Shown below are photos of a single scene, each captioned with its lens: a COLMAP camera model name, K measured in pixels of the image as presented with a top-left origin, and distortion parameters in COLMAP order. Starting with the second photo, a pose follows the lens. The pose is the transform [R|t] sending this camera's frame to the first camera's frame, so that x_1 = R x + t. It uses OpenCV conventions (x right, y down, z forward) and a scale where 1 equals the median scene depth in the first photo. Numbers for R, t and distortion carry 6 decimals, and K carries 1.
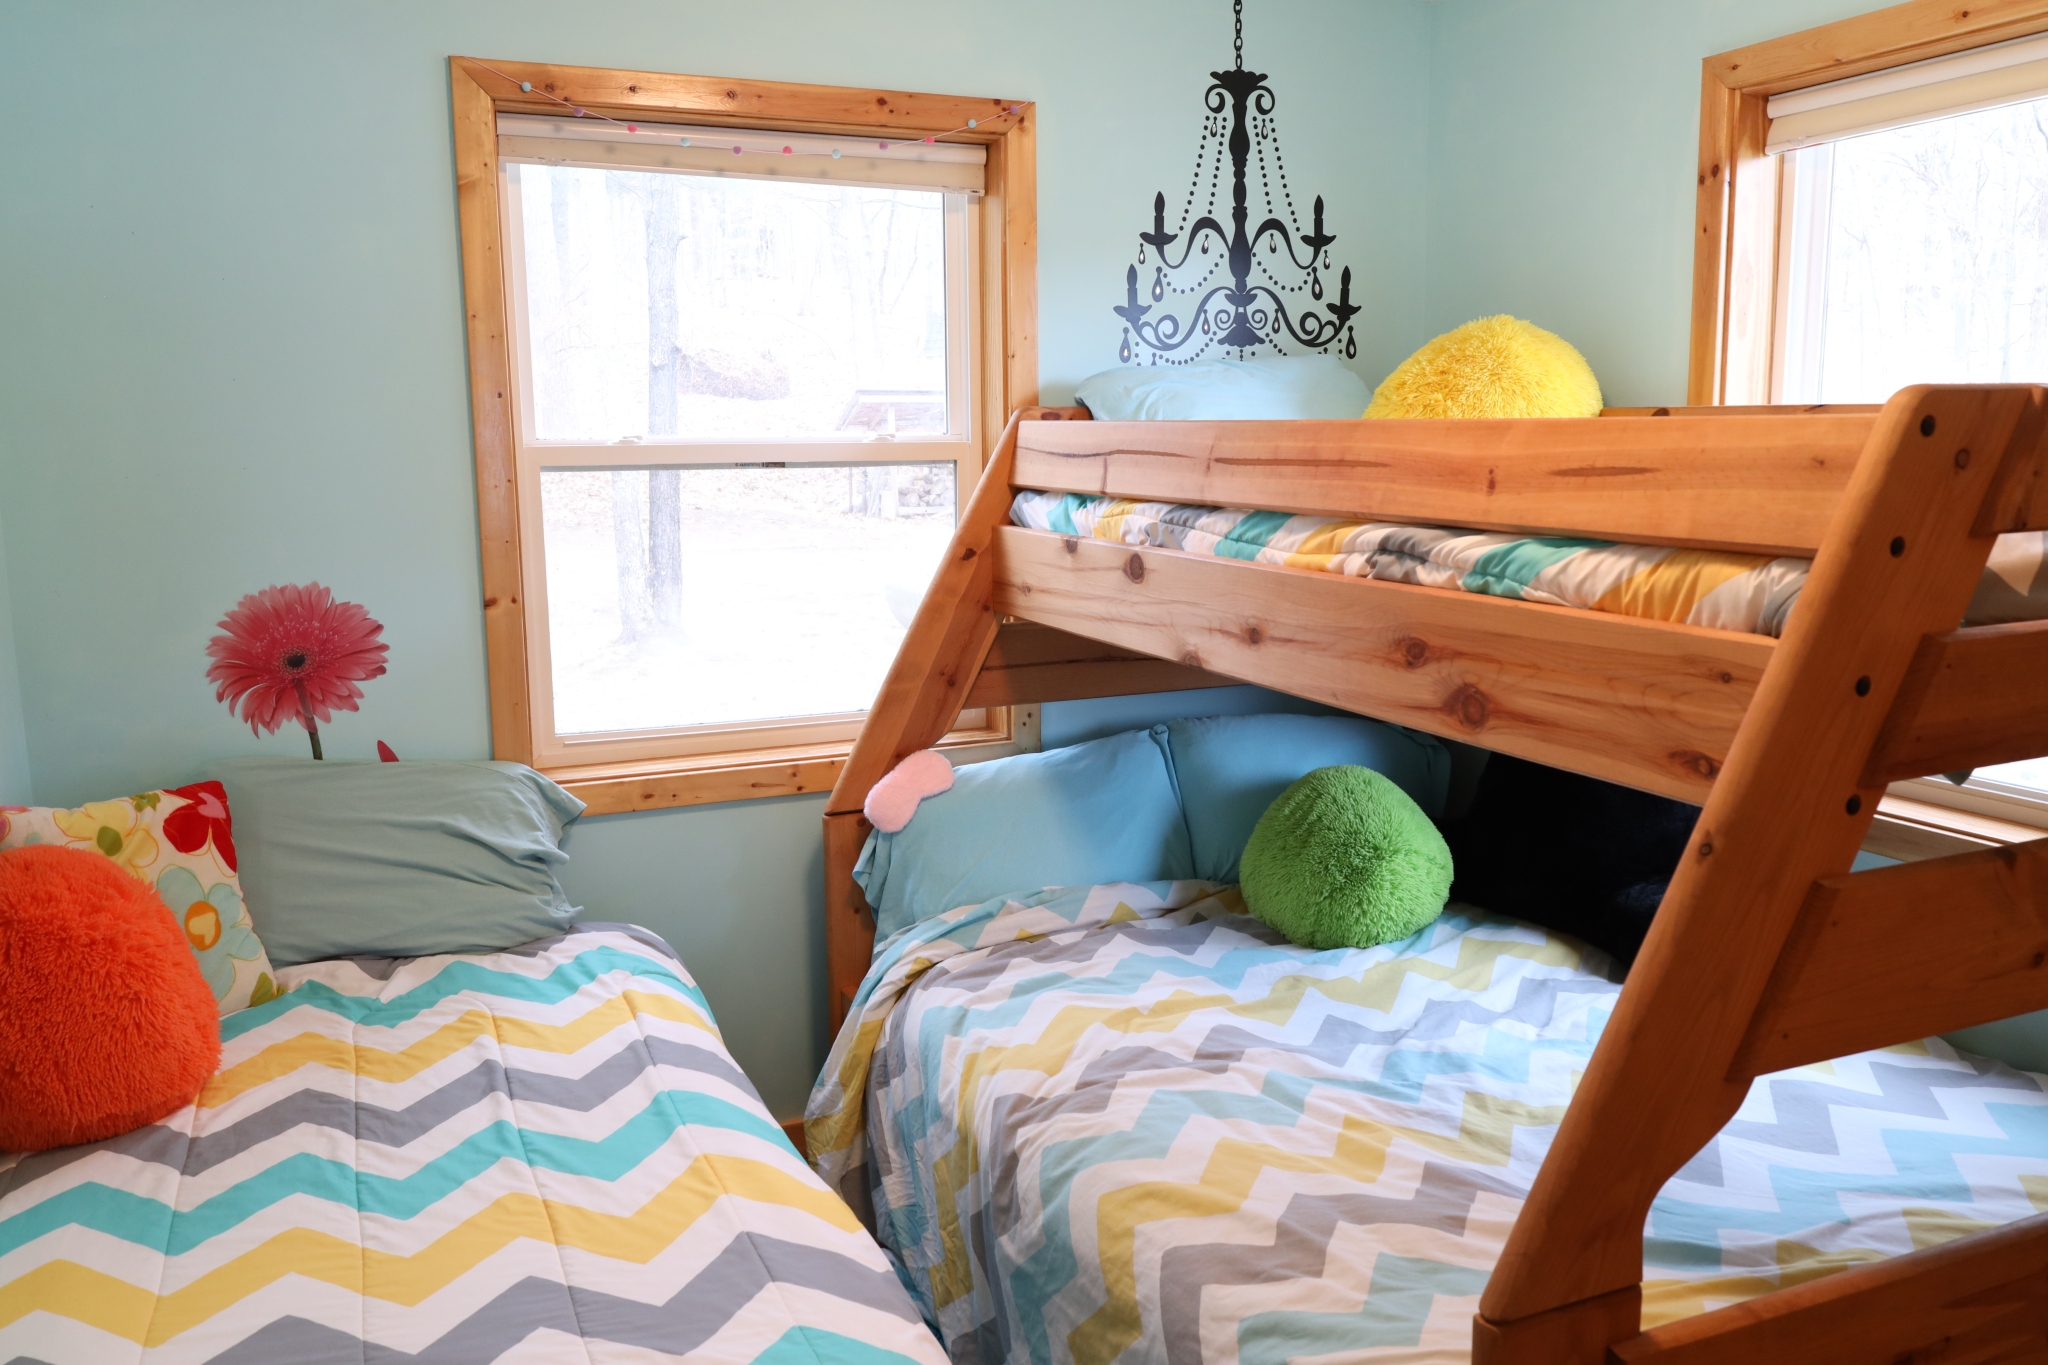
lens RADIAL K [[1599.2, 0, 1022.9], [0, 1599.2, 686.7], [0, 0, 1]] dist [-0.000549, -0.001726]
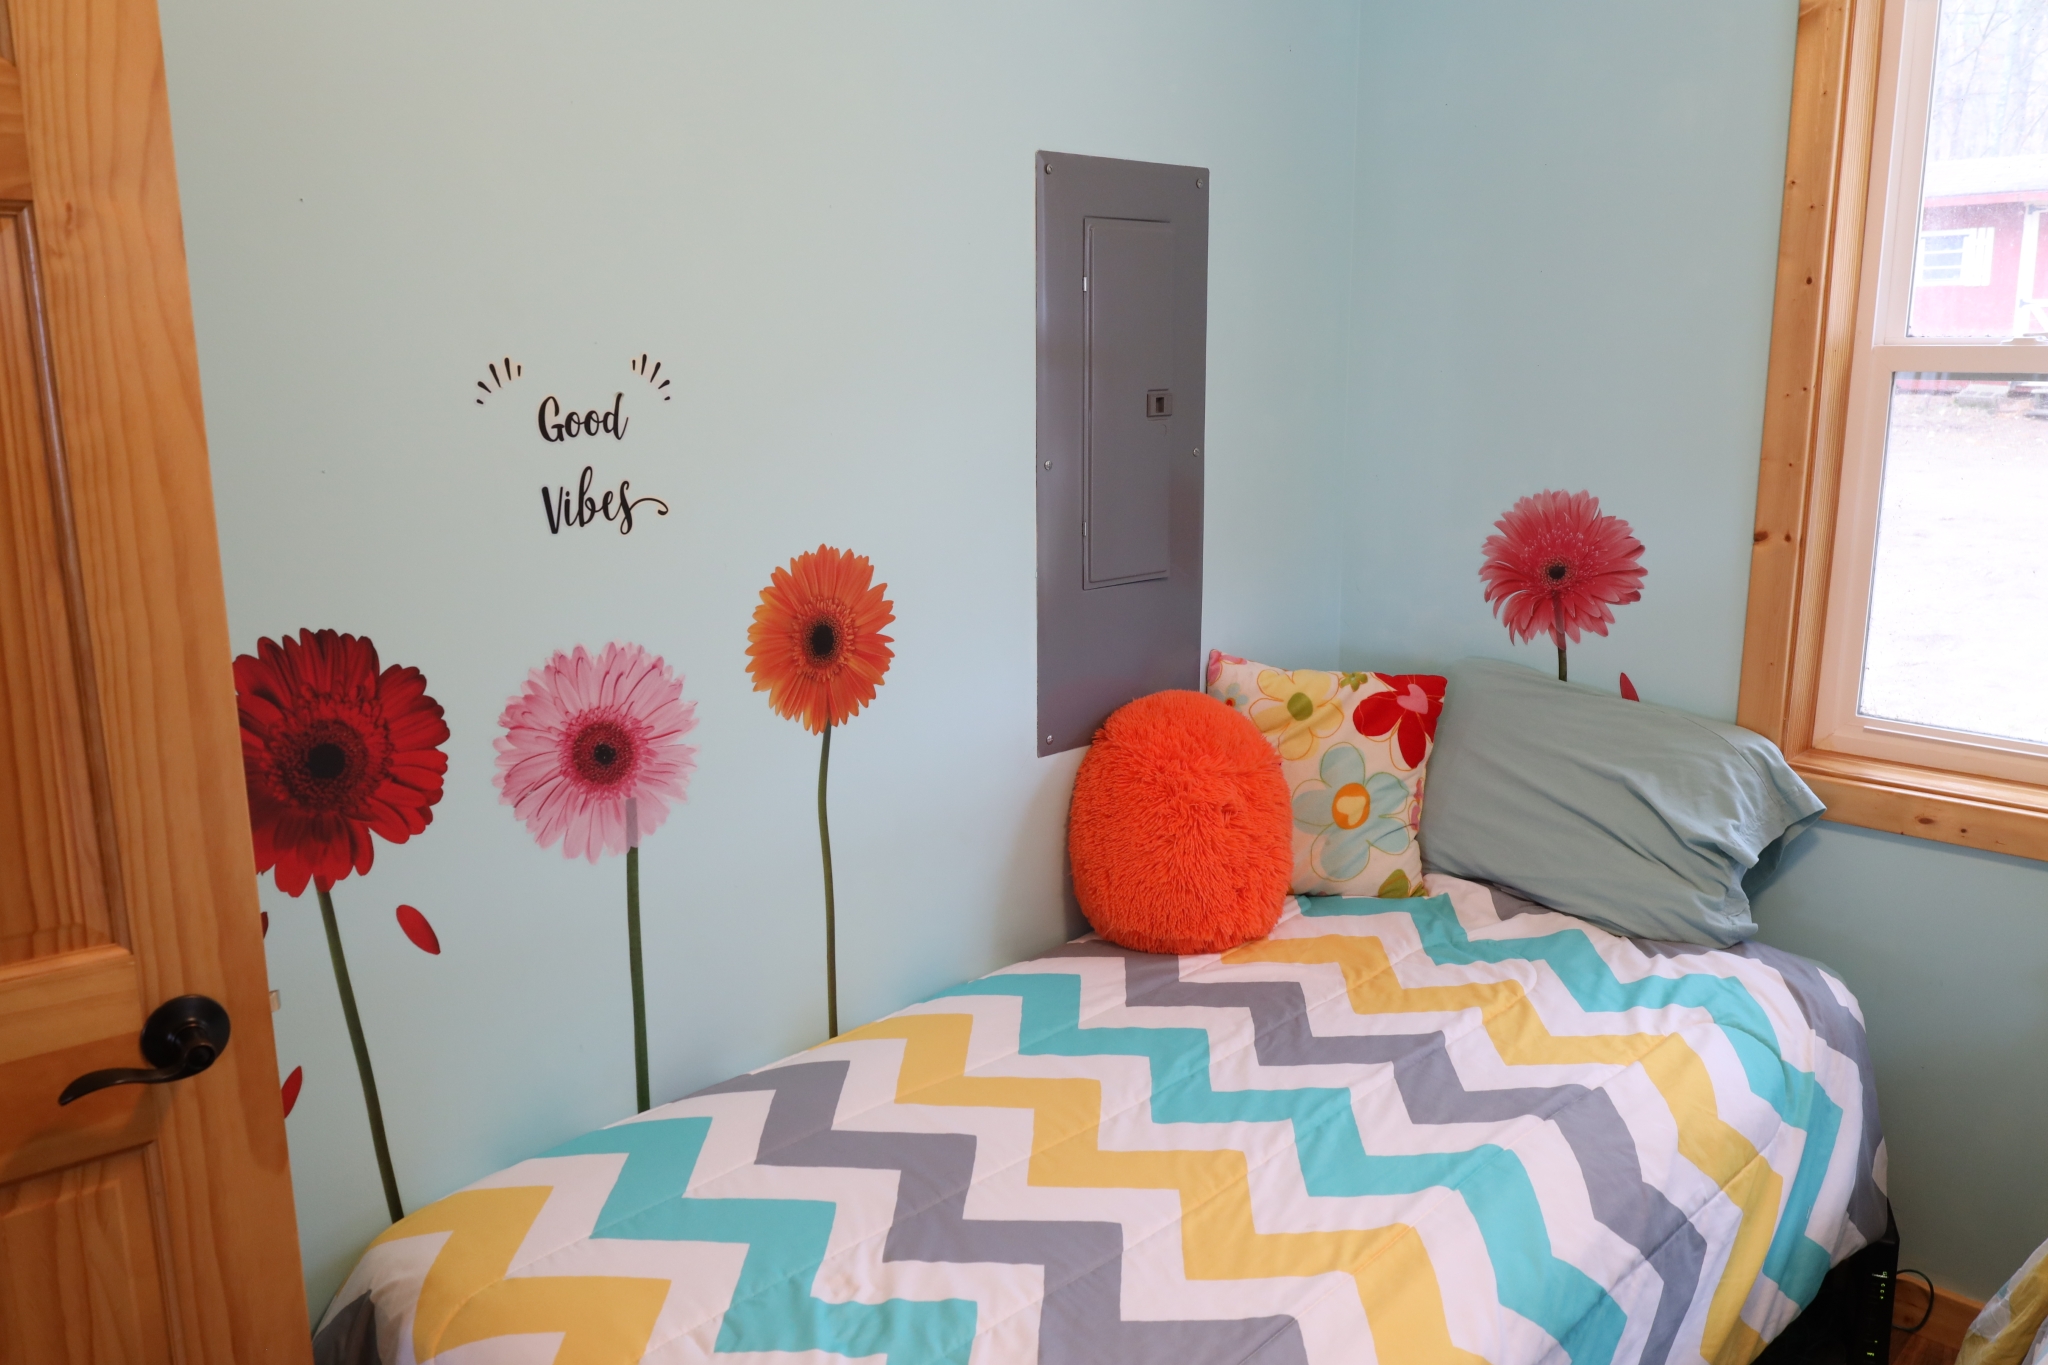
lens RADIAL K [[1599.2, 0, 1022.9], [0, 1599.2, 686.7], [0, 0, 1]] dist [-0.000549, -0.001726]
pose [[0.367518, 0.208100, -0.906435, 0.304550], [-0.143059, 0.975694, 0.165997, -0.062550], [0.918948, 0.068667, 0.388356, 0.352129]]
